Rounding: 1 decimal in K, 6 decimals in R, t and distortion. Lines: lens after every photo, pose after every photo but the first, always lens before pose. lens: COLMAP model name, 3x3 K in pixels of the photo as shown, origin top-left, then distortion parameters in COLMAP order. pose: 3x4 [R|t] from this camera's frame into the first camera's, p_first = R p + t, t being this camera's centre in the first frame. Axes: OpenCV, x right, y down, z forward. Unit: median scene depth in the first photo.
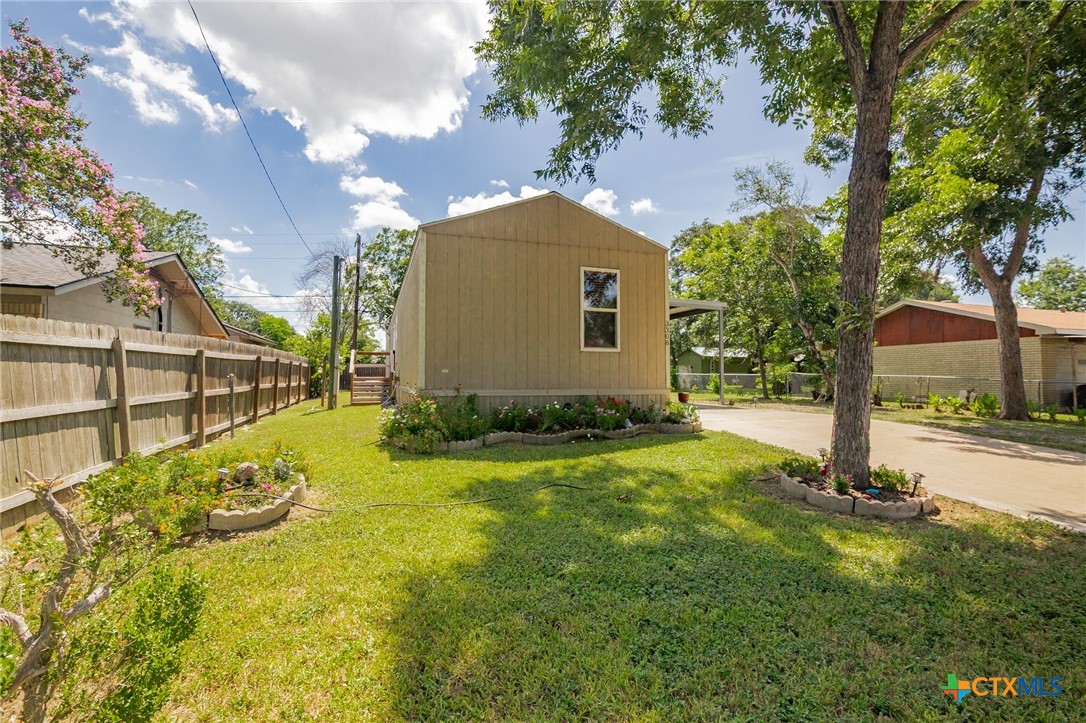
lens RADIAL K [[504.5, 0, 543.0], [0, 504.5, 361.5], [0, 0, 1]] dist [-0.011406, 0.000199]
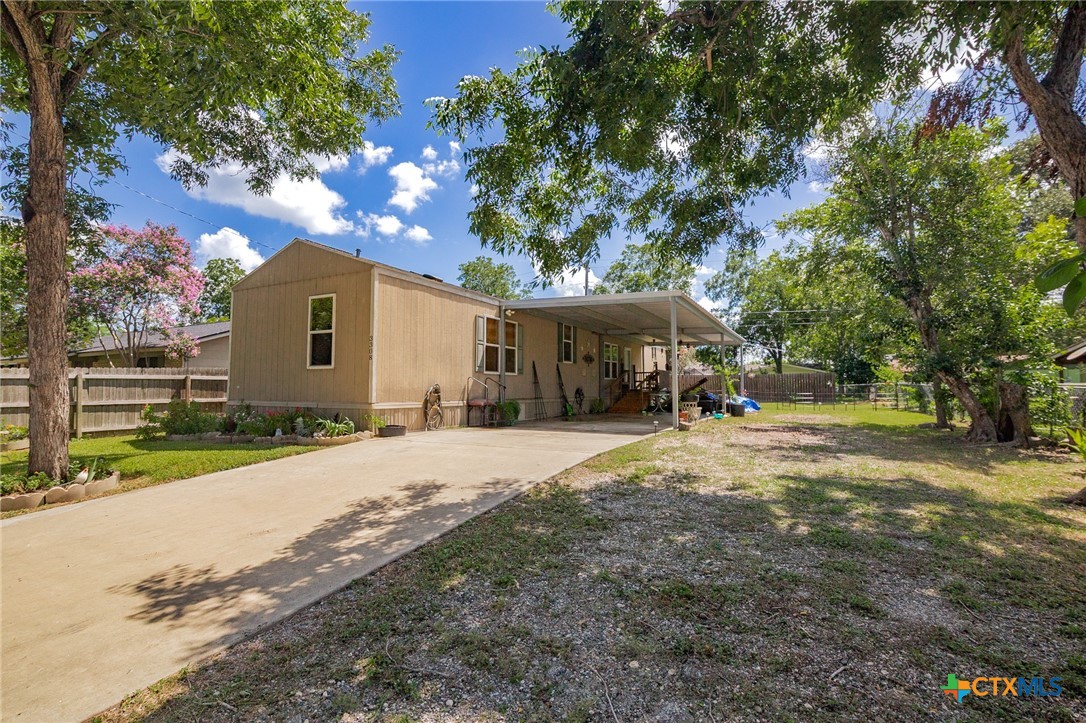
lens RADIAL K [[504.5, 0, 543.0], [0, 504.5, 361.5], [0, 0, 1]] dist [-0.011406, 0.000199]
pose [[0.687331, -0.040124, -0.725235, 1.276225], [0.023941, 0.999182, -0.032590, 0.012153], [0.725950, 0.005038, 0.687730, 0.592385]]
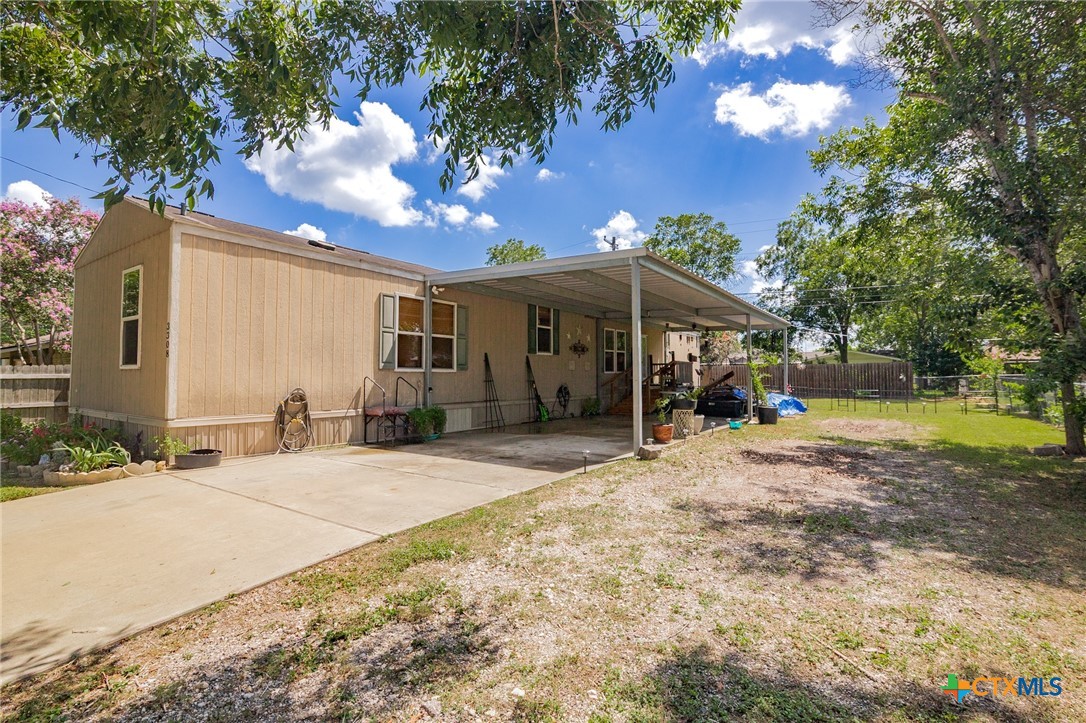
lens RADIAL K [[504.5, 0, 543.0], [0, 504.5, 361.5], [0, 0, 1]] dist [-0.011406, 0.000199]
pose [[0.595746, -0.025861, -0.802756, 1.175149], [0.028057, 0.999542, -0.011379, -0.004013], [0.802683, -0.015744, 0.596199, 1.060473]]
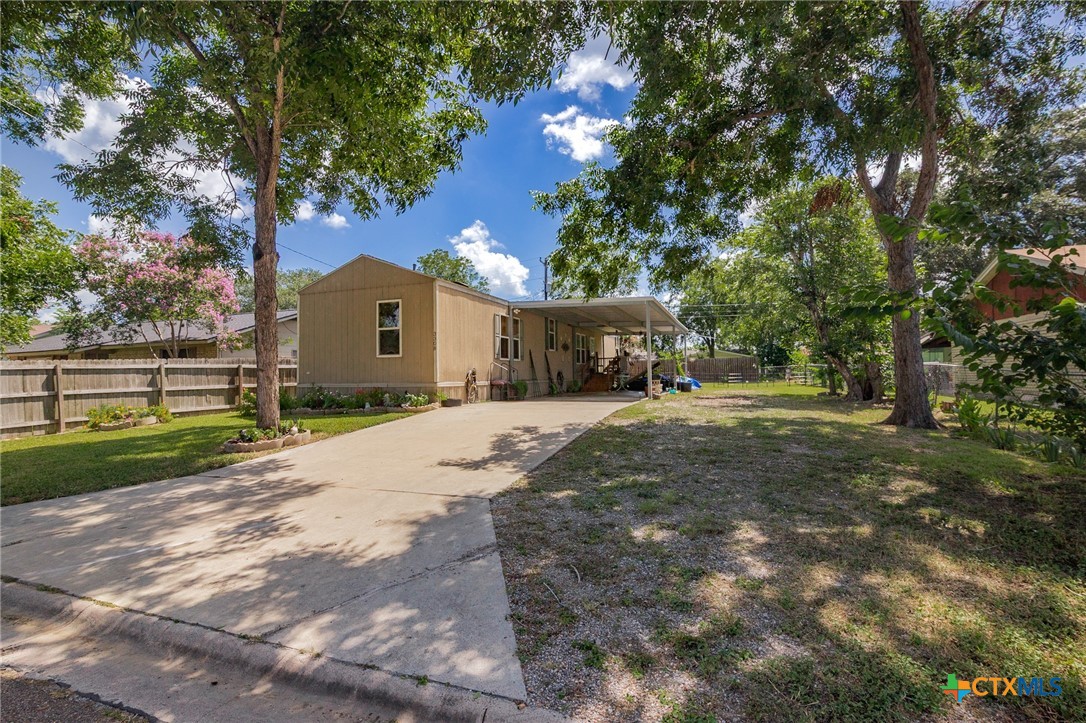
lens RADIAL K [[504.8, 0, 543.0], [0, 504.8, 361.5], [0, 0, 1]] dist [-0.001633, -0.000122]
pose [[0.773049, -0.030526, -0.633611, 1.391760], [0.036298, 0.999334, -0.003859, 0.014113], [0.633307, -0.020016, 0.773642, 0.152607]]
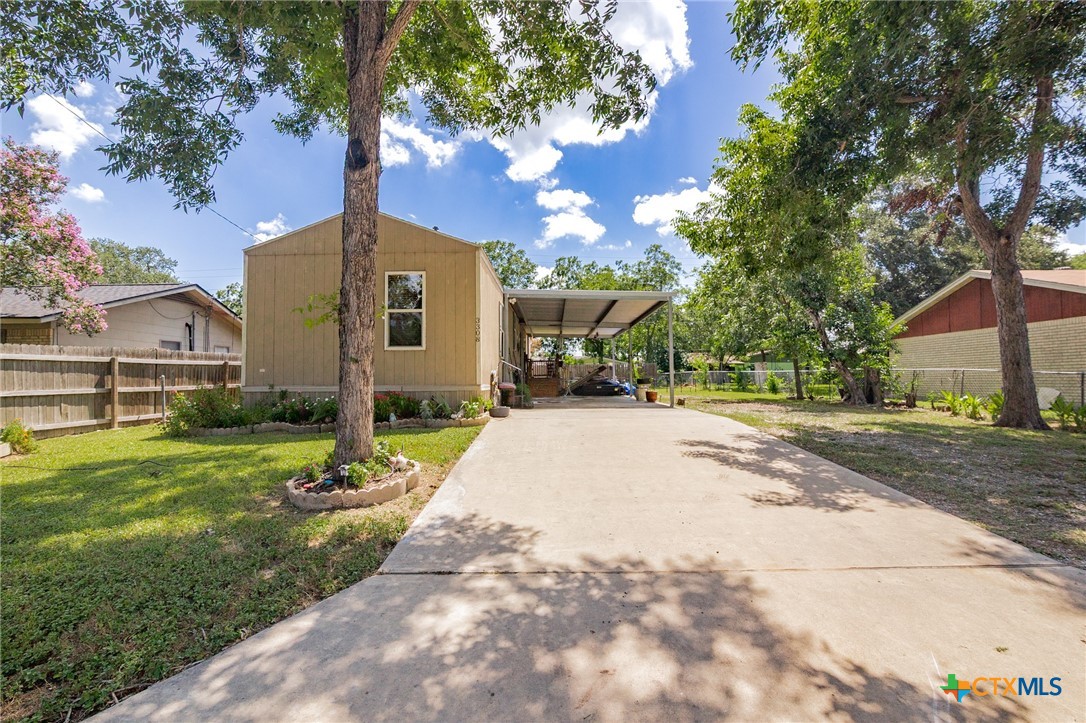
lens RADIAL K [[504.5, 0, 543.0], [0, 504.5, 361.5], [0, 0, 1]] dist [-0.011406, 0.000199]
pose [[0.940640, -0.021025, -0.338753, 0.748826], [0.020295, 0.999778, -0.005695, 0.016168], [0.338797, -0.001518, 0.940858, 0.103466]]
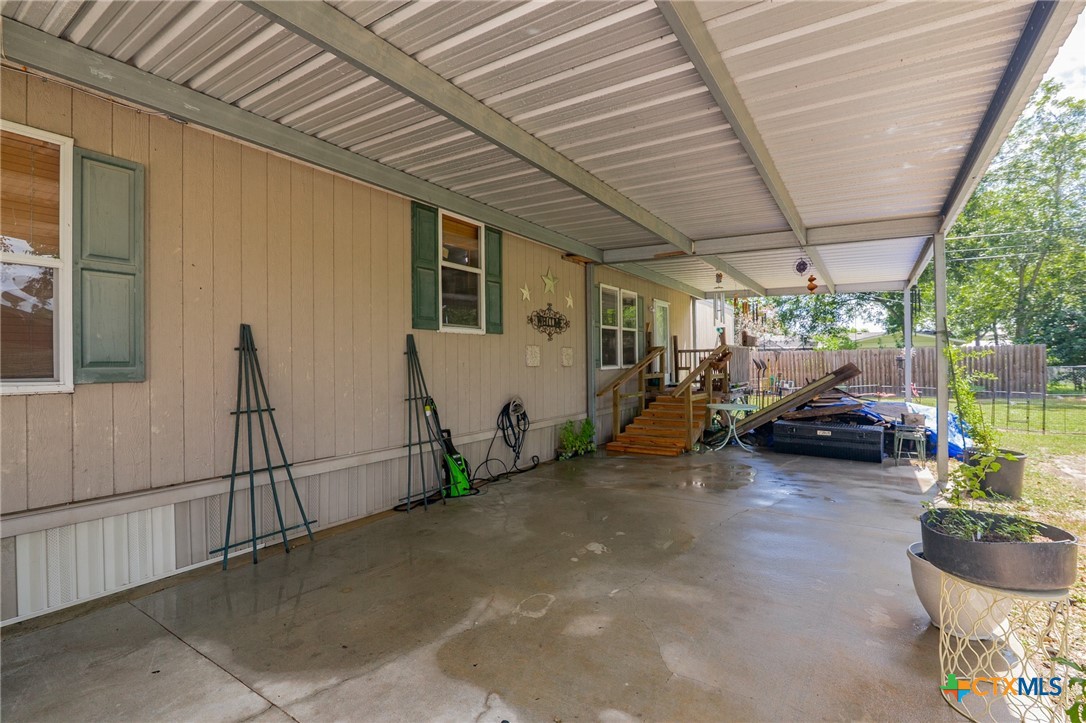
lens RADIAL K [[504.8, 0, 543.0], [0, 504.8, 361.5], [0, 0, 1]] dist [-0.001633, -0.000122]
pose [[0.608870, -0.011220, -0.793191, 0.536497], [0.038595, 0.999135, 0.015494, -0.010452], [0.792331, -0.040047, 0.608776, 1.654712]]
